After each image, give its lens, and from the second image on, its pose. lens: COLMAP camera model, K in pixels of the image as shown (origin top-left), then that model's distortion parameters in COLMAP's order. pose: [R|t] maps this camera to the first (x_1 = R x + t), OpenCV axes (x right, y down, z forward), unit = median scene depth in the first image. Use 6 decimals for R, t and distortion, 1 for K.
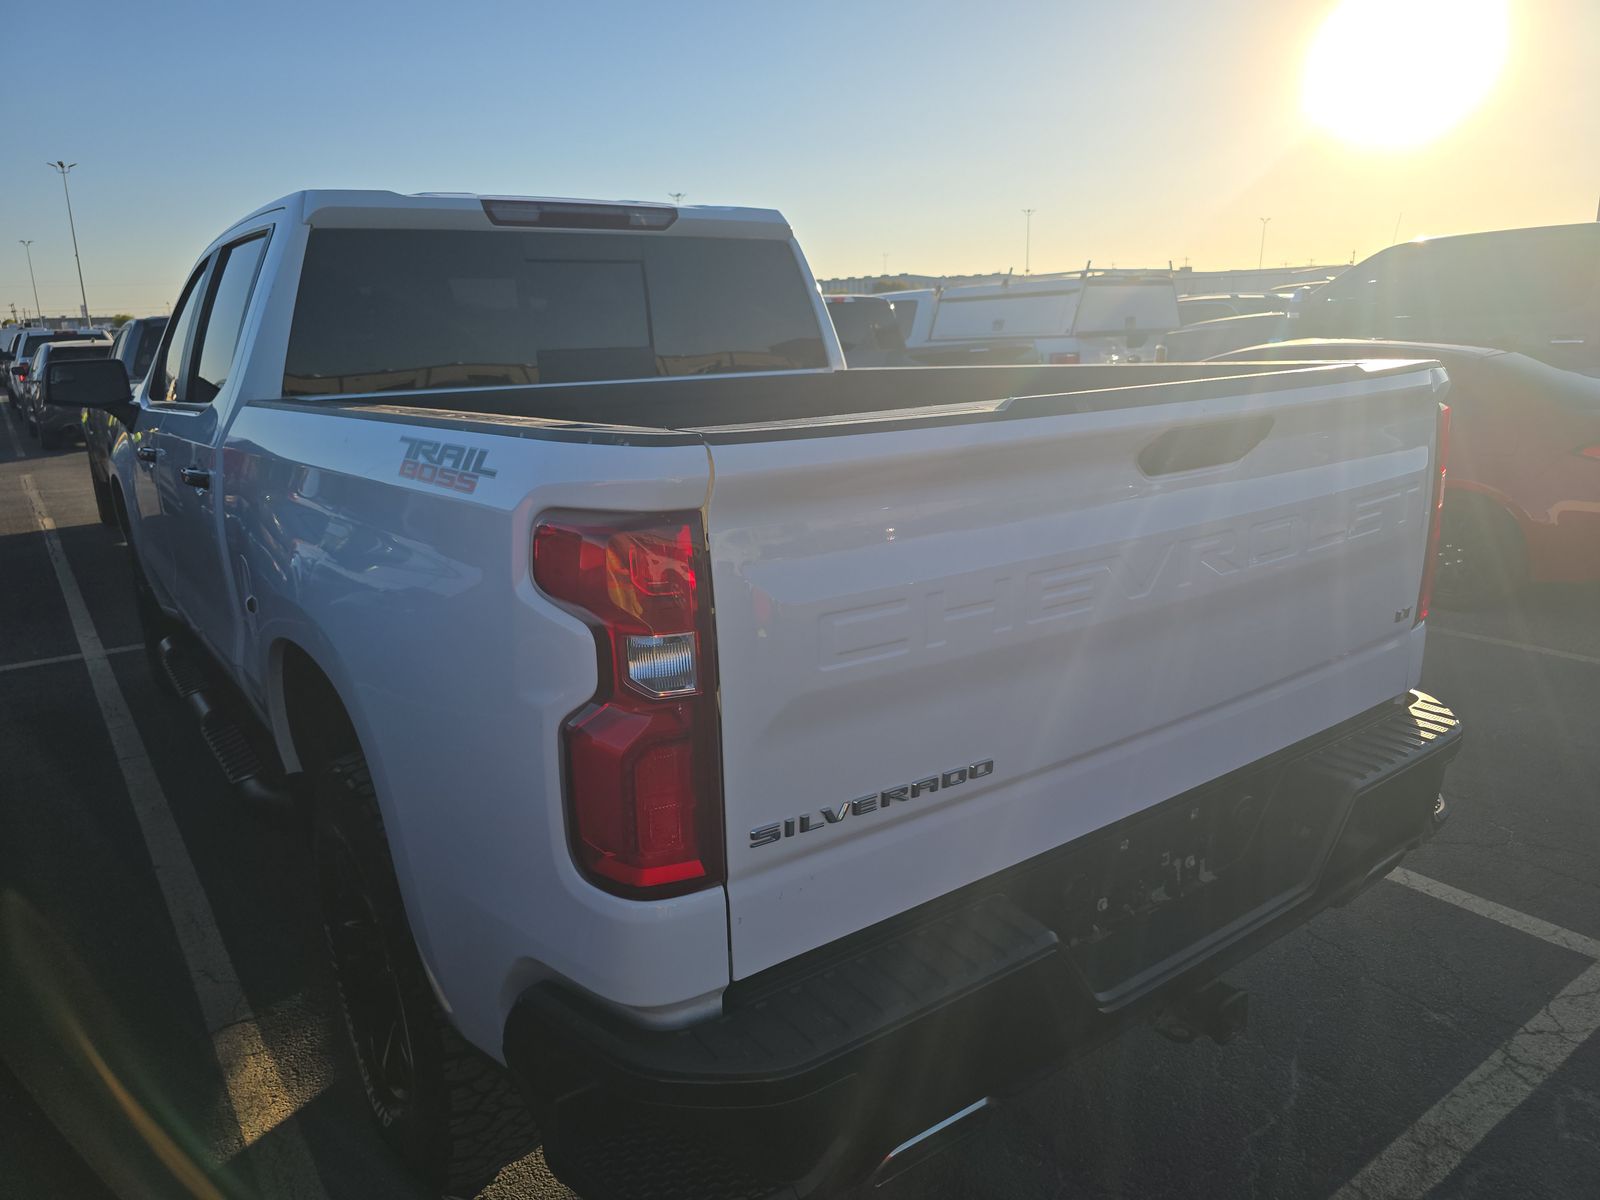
lens RADIAL K [[1076.9, 0, 812.2], [0, 1076.9, 605.8], [0, 0, 1]] dist [0.040665, -0.036269]
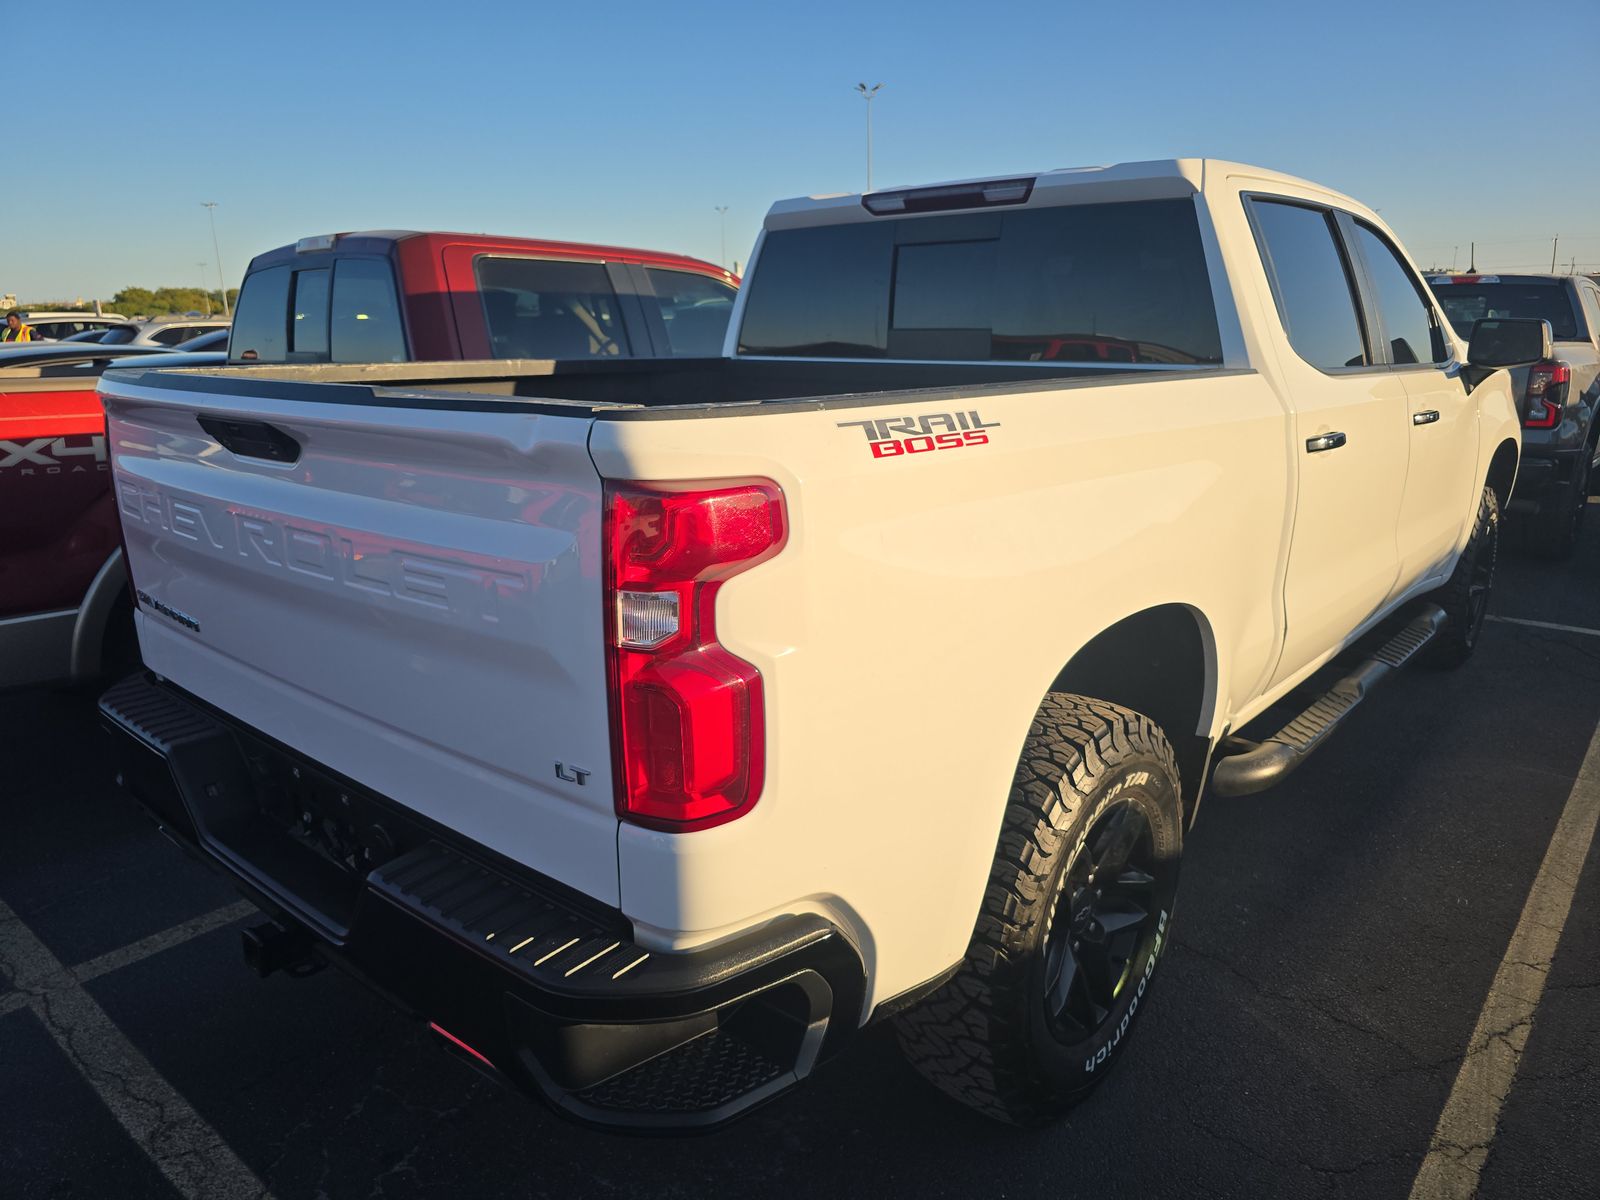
lens RADIAL K [[1076.9, 0, 807.7], [0, 1076.9, 600.8], [0, 0, 1]] dist [0.040665, -0.036269]
pose [[0.226852, 0.278035, -0.933400, 0.900106], [-0.240104, 0.944771, 0.223067, -0.214307], [0.943869, 0.173509, 0.281080, 0.713569]]
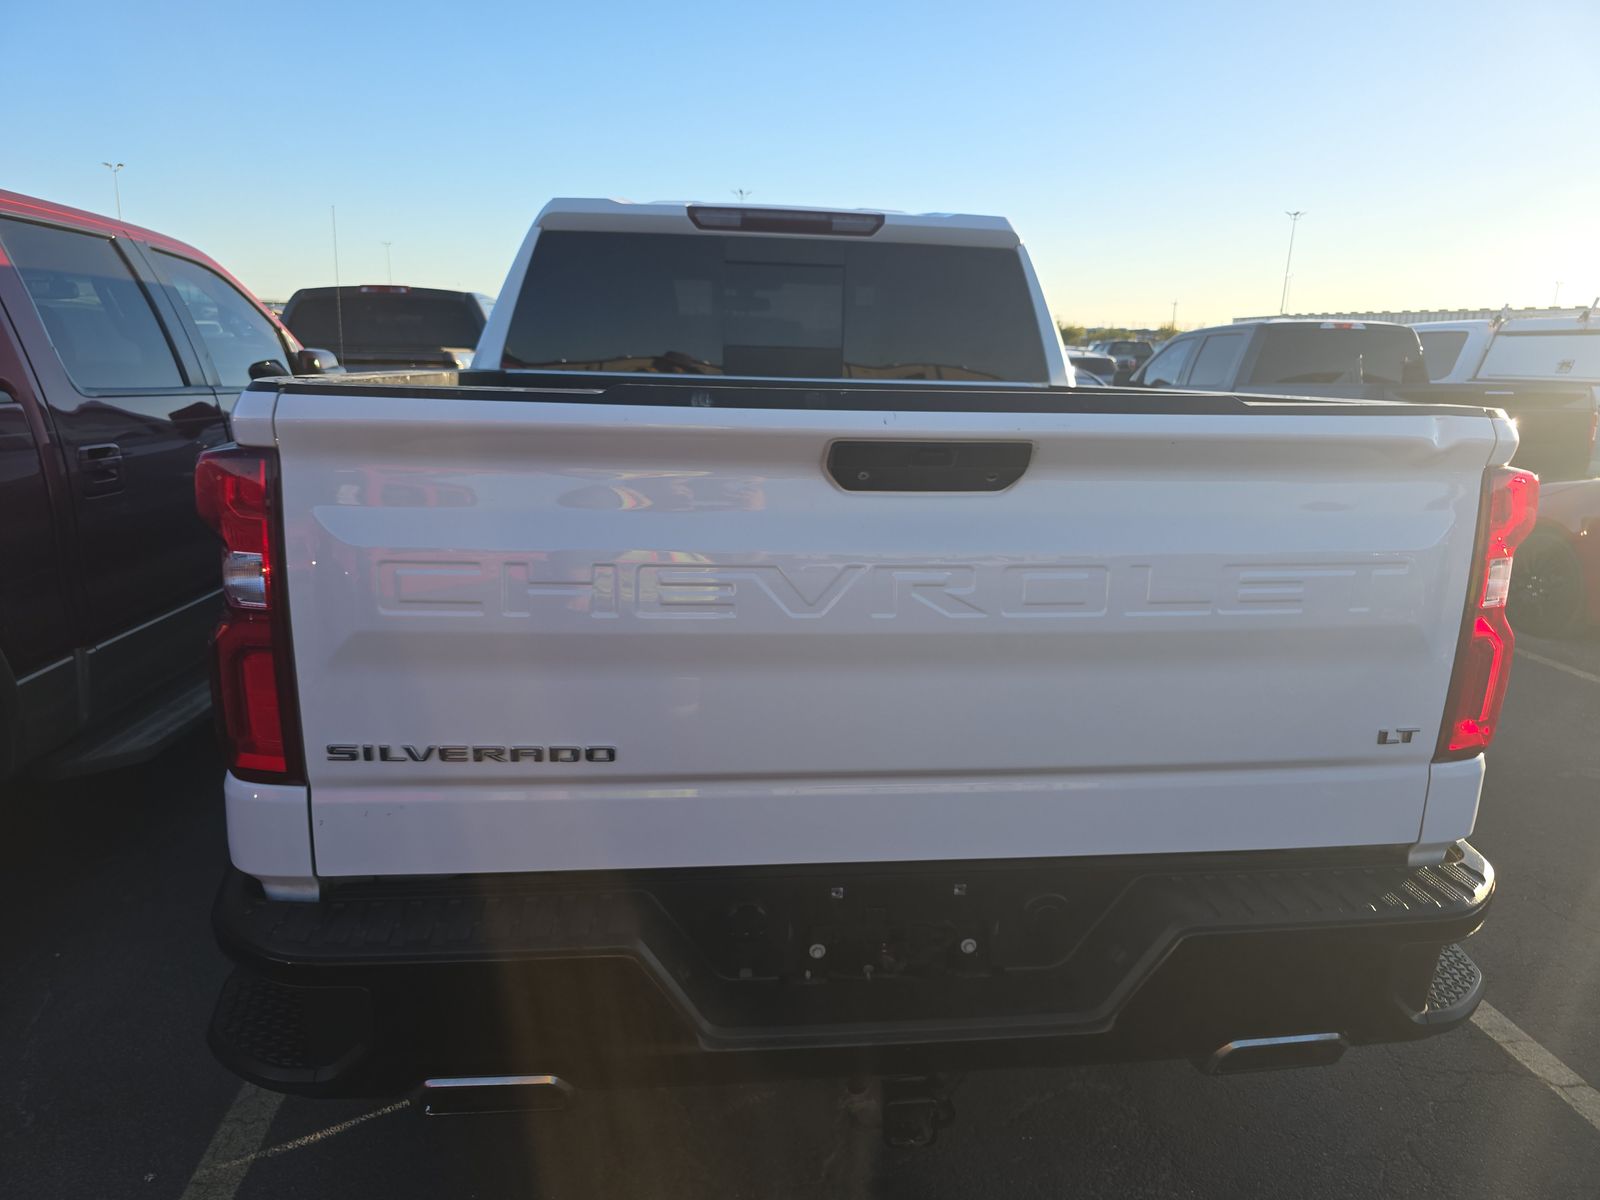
lens RADIAL K [[1076.9, 0, 816.6], [0, 1076.9, 604.2], [0, 0, 1]] dist [0.040665, -0.036269]
pose [[0.869829, 0.166702, -0.464335, 0.404485], [-0.175101, 0.984224, 0.025337, -0.024137], [0.461234, 0.059267, 0.885297, 0.104044]]
